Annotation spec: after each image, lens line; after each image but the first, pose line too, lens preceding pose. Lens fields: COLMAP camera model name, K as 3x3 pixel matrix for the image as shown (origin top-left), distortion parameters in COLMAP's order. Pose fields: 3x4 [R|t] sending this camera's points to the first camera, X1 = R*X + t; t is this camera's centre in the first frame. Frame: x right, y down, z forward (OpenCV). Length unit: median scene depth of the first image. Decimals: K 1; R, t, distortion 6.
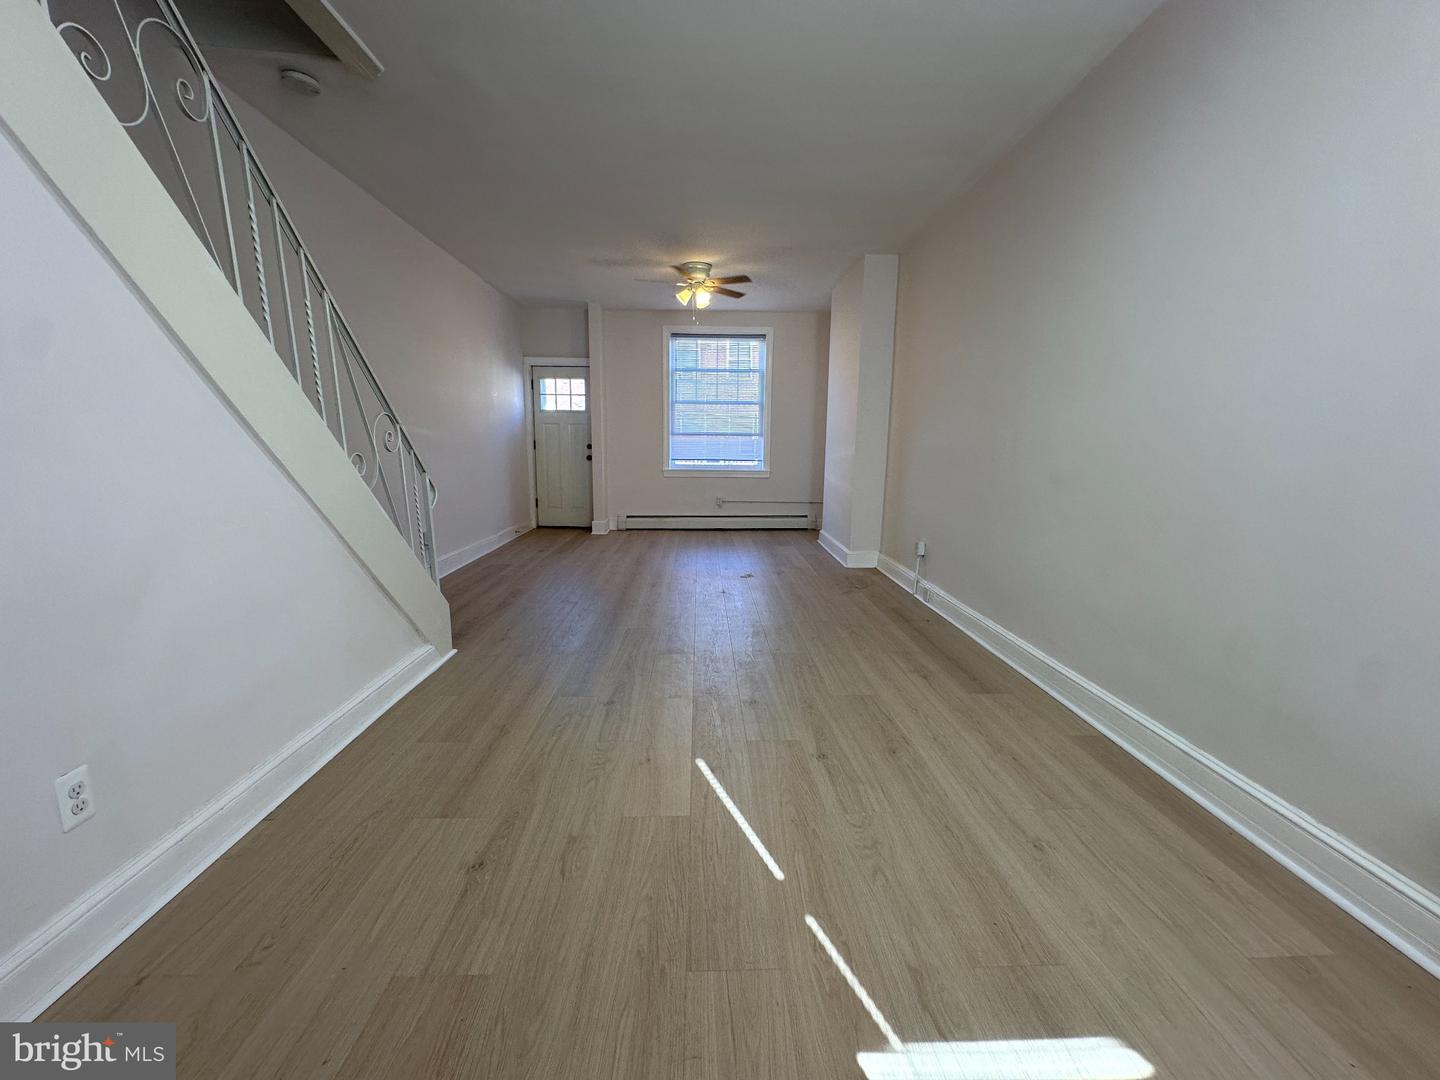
lens RADIAL K [[580.9, 0, 722.0], [0, 580.9, 542.4], [0, 0, 1]] dist [-0.007671, 0.000591]
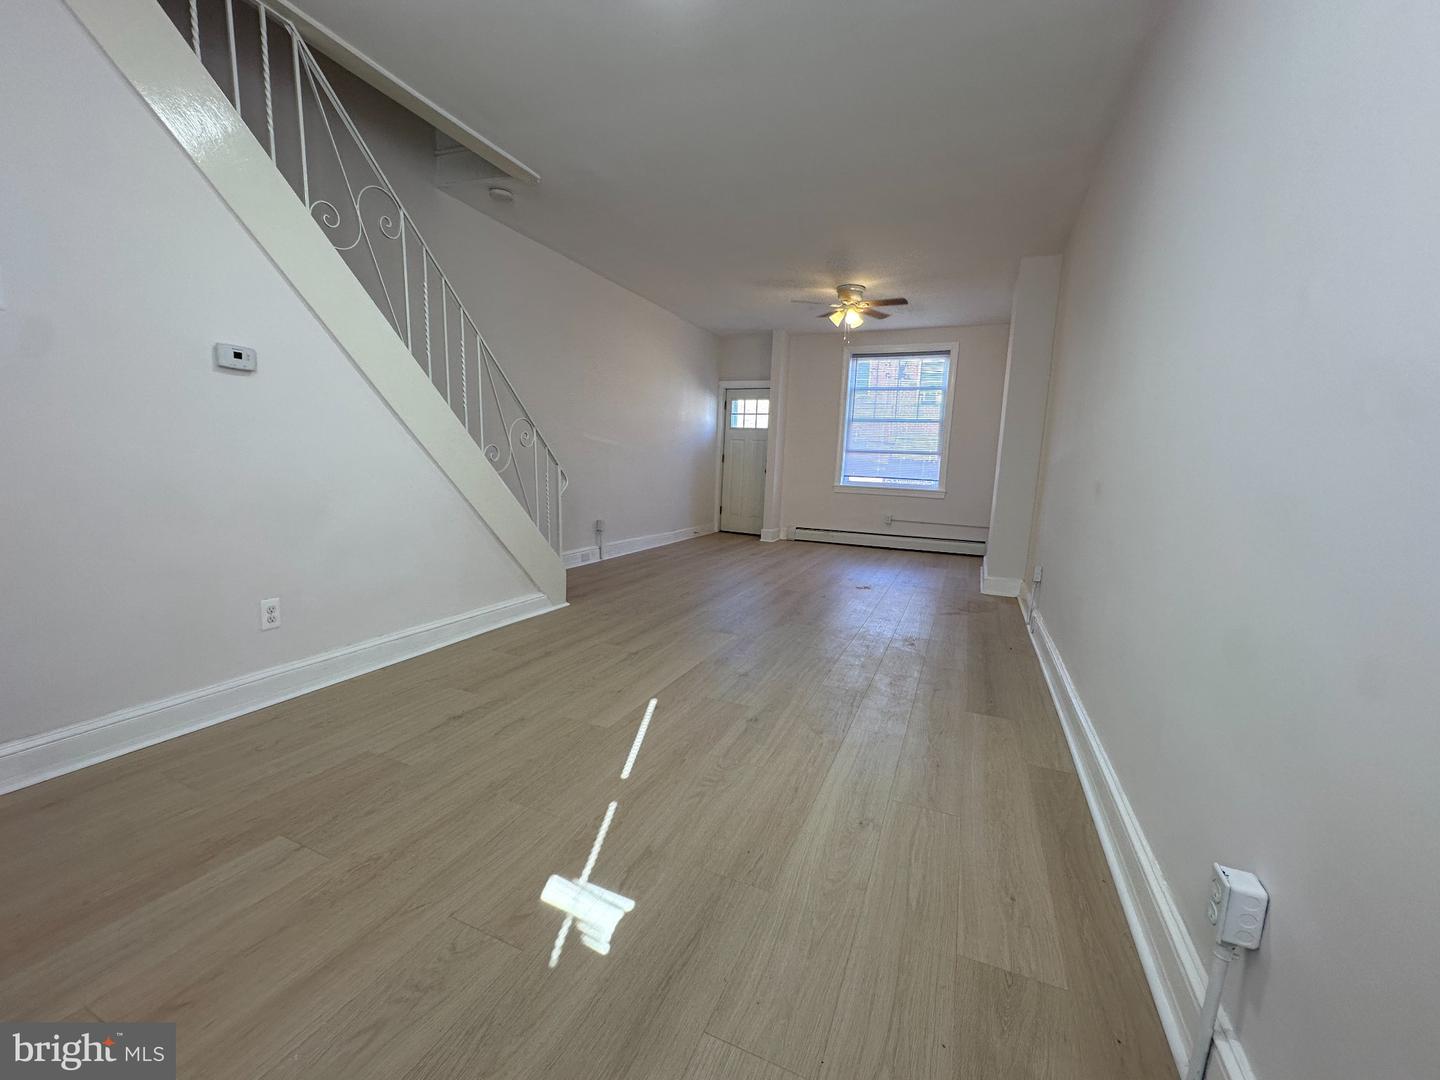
lens RADIAL K [[578.8, 0, 711.3], [0, 578.8, 539.9], [0, 0, 1]] dist [-0.010633, -0.000035]
pose [[0.899192, 0.084013, -0.429413, 0.167884], [-0.103810, 0.994335, -0.022841, 0.019139], [0.425061, 0.065115, 0.902820, -0.014290]]
